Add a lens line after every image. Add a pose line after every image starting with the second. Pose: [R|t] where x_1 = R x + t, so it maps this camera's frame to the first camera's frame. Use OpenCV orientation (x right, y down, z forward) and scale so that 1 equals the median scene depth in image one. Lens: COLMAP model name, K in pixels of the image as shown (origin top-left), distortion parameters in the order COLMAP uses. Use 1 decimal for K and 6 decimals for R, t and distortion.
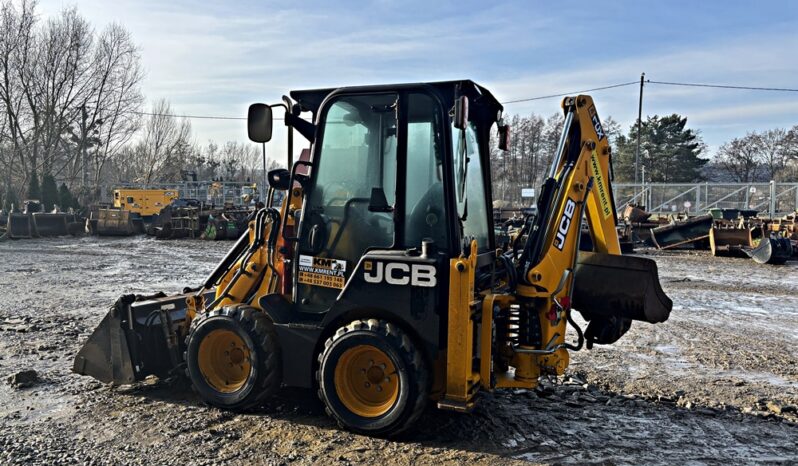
lens RADIAL K [[611.8, 0, 379.0], [0, 611.8, 232.6], [0, 0, 1]] dist [-0.000238, -0.004365]
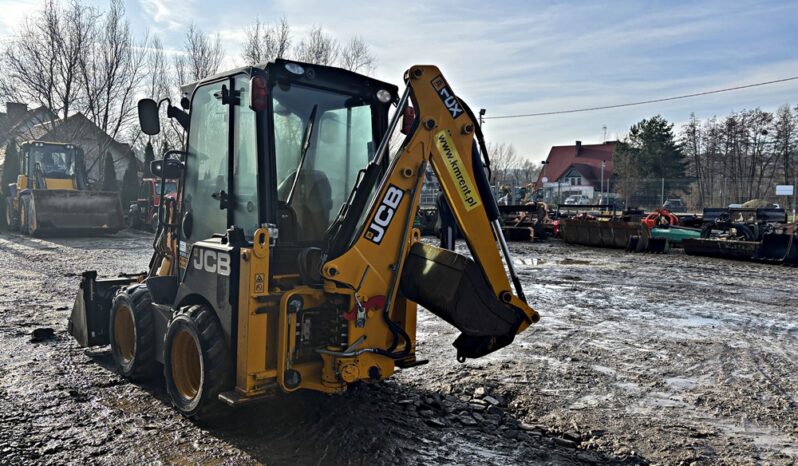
lens RADIAL K [[611.8, 0, 379.0], [0, 611.8, 232.6], [0, 0, 1]] dist [-0.000238, -0.004365]
pose [[0.907418, 0.023310, -0.419582, 0.660668], [-0.023862, 0.999708, 0.003932, 0.008989], [0.419551, 0.006444, 0.907709, 0.191508]]
